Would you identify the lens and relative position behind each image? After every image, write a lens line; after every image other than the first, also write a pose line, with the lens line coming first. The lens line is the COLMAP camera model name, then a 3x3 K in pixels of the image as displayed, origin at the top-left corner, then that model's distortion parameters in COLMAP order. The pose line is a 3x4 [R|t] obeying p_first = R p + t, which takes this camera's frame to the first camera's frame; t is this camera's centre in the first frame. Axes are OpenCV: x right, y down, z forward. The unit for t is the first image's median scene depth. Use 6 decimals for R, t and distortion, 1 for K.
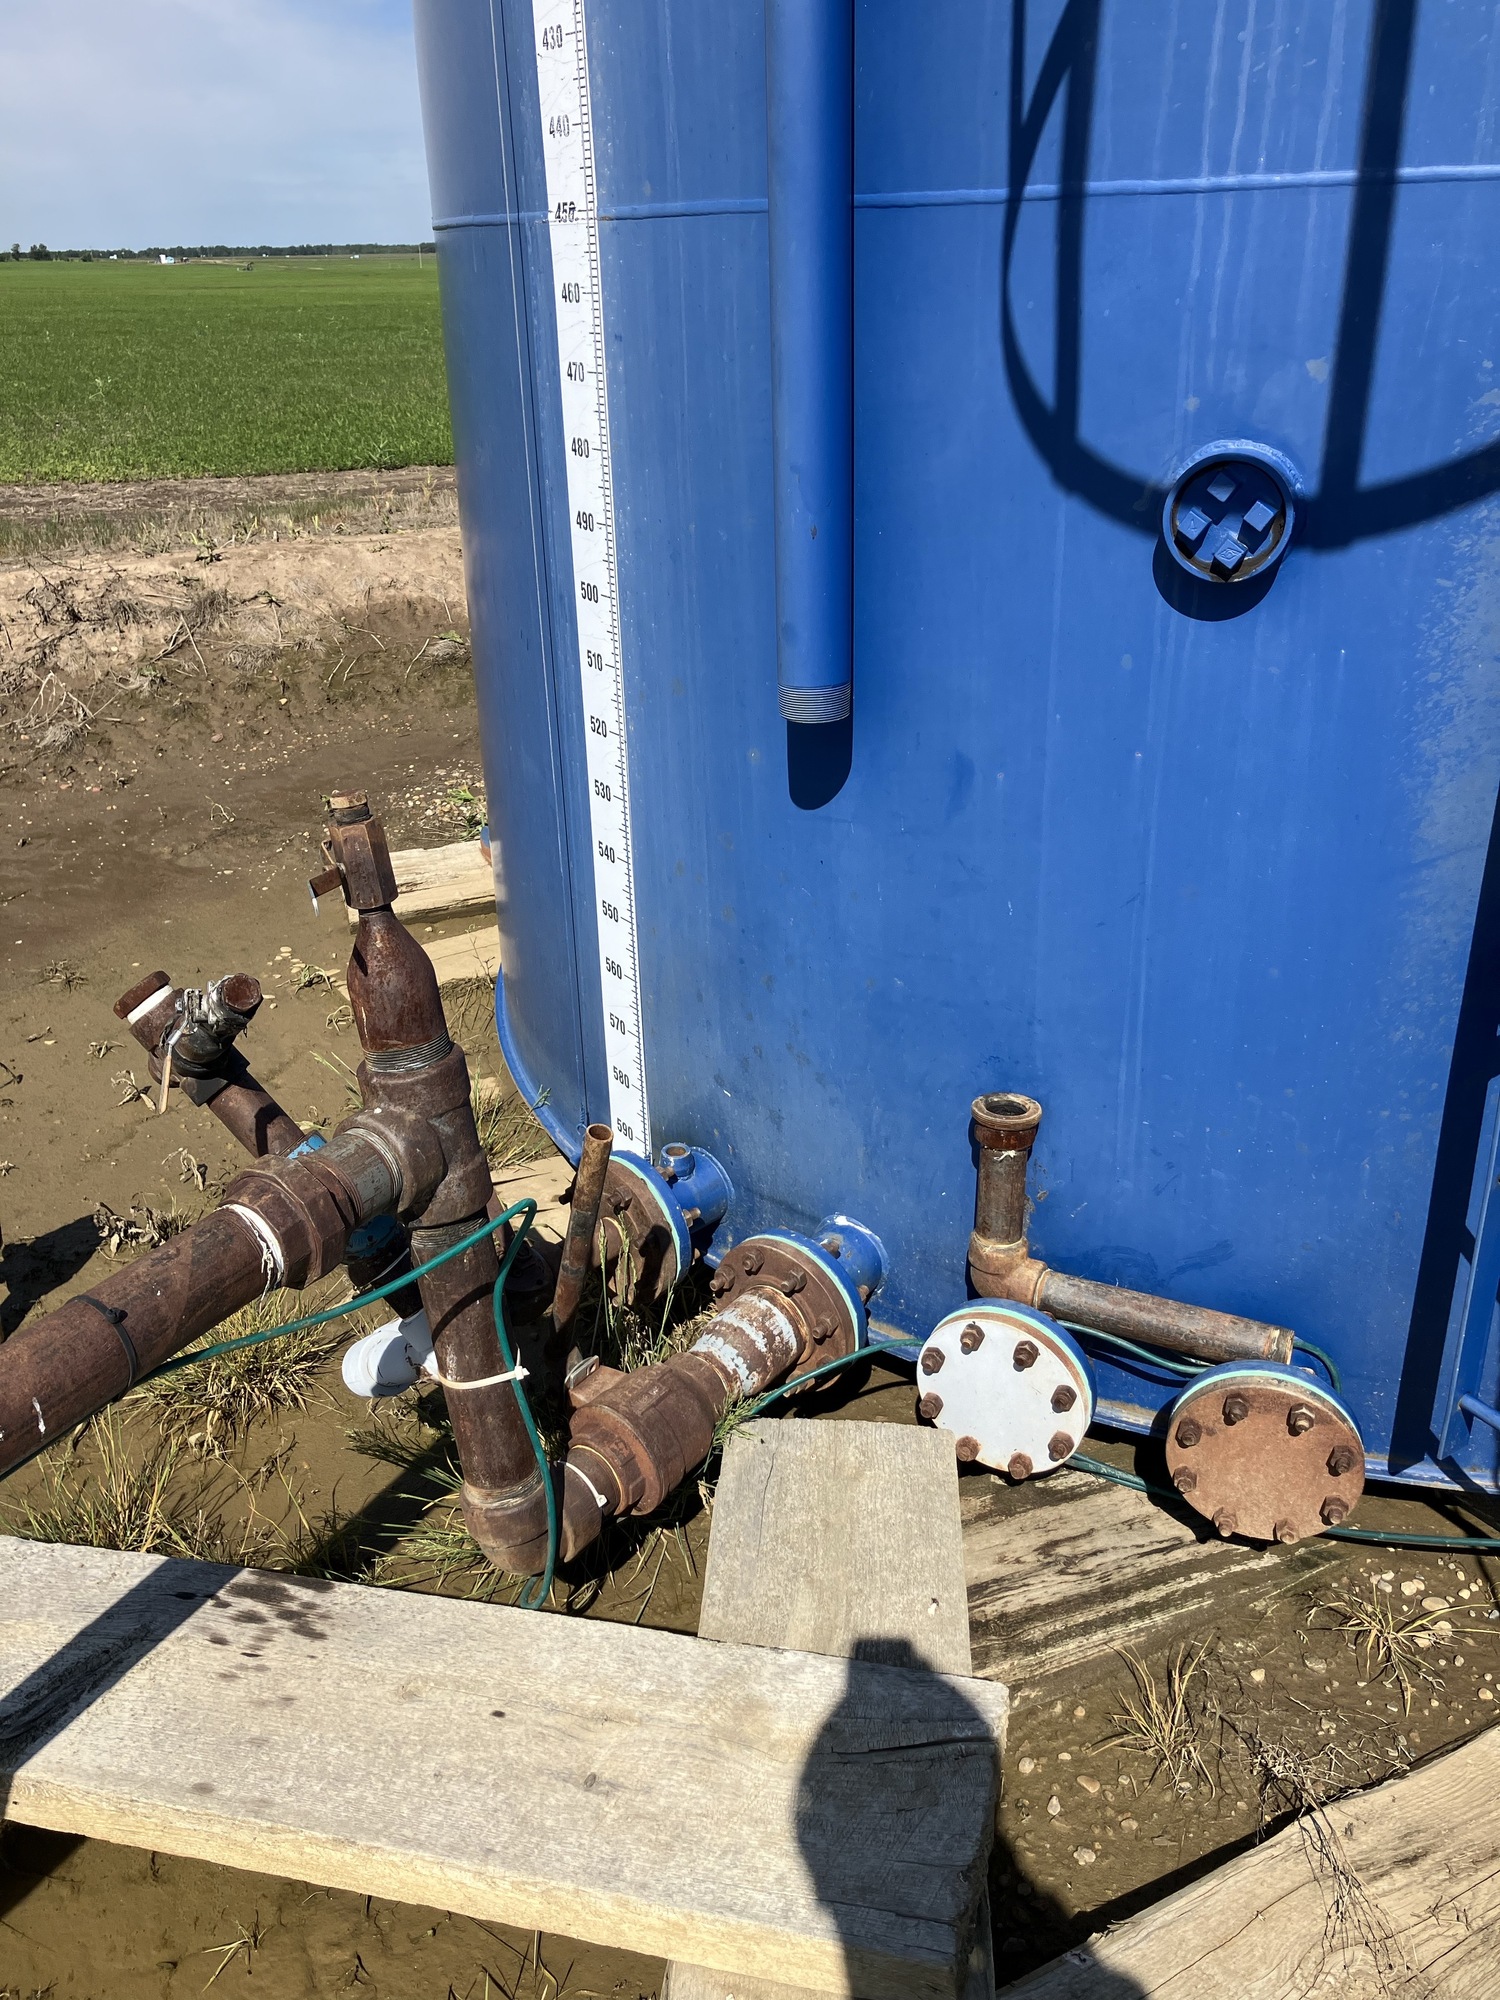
lens RADIAL K [[1618.2, 0, 744.2], [0, 1618.2, 989.1], [0, 0, 1]] dist [0.024019, -0.028622]
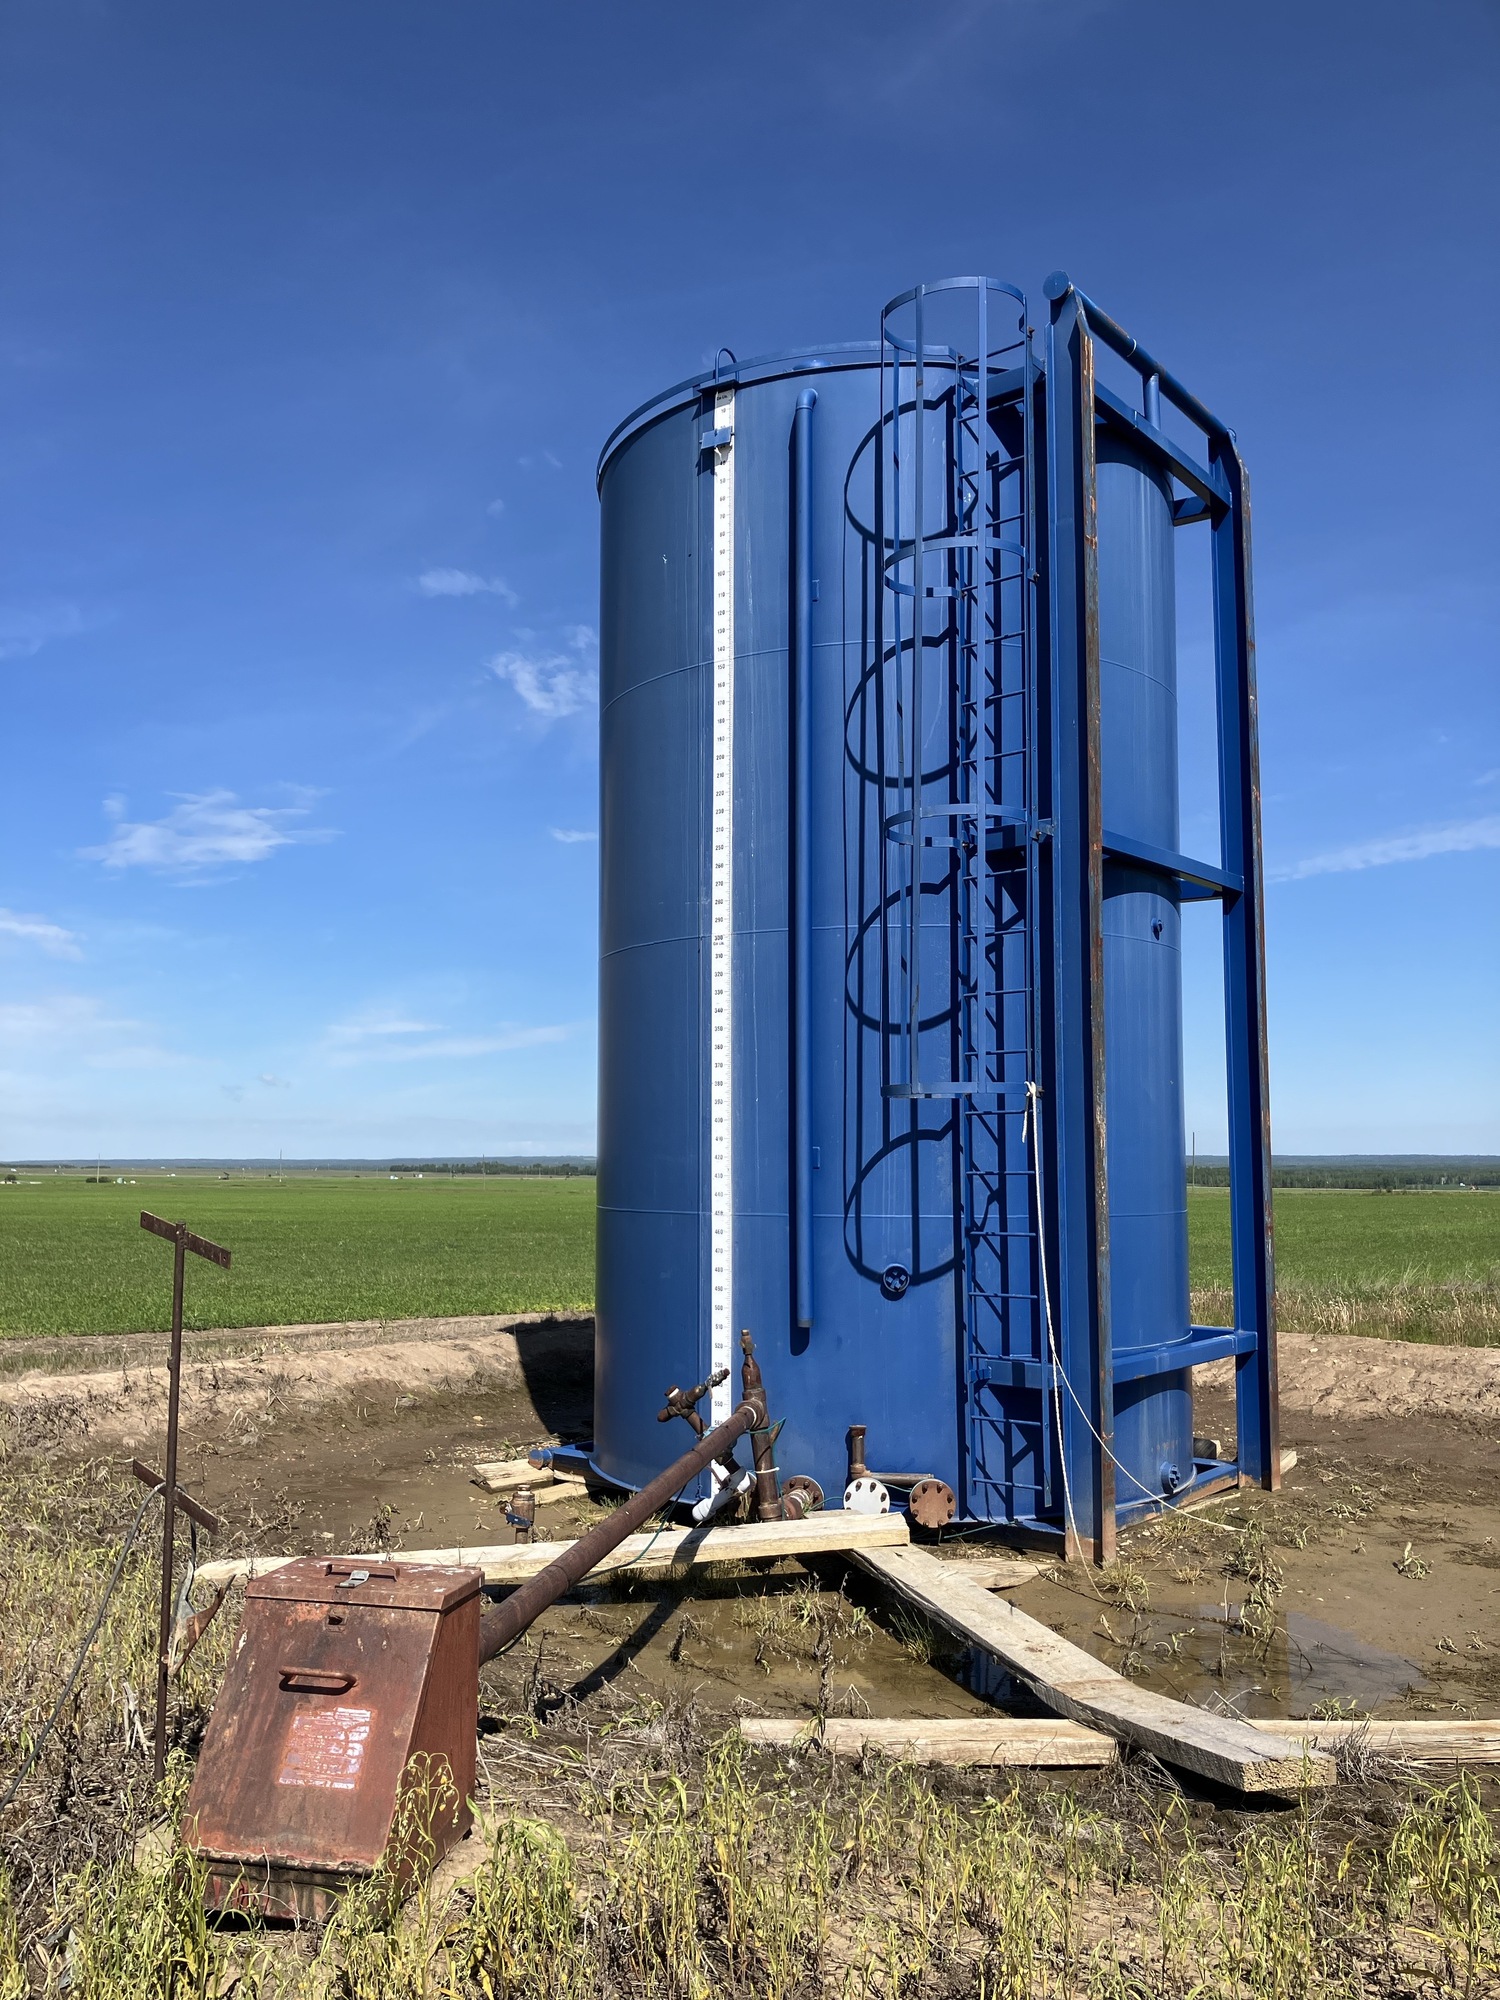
lens RADIAL K [[1618.2, 0, 753.6], [0, 1618.2, 998.7], [0, 0, 1]] dist [0.024019, -0.028622]
pose [[0.931331, 0.069744, 0.357434, -1.659137], [0.124948, 0.860718, -0.493511, 1.164068], [-0.342069, 0.504282, 0.792899, -2.740084]]
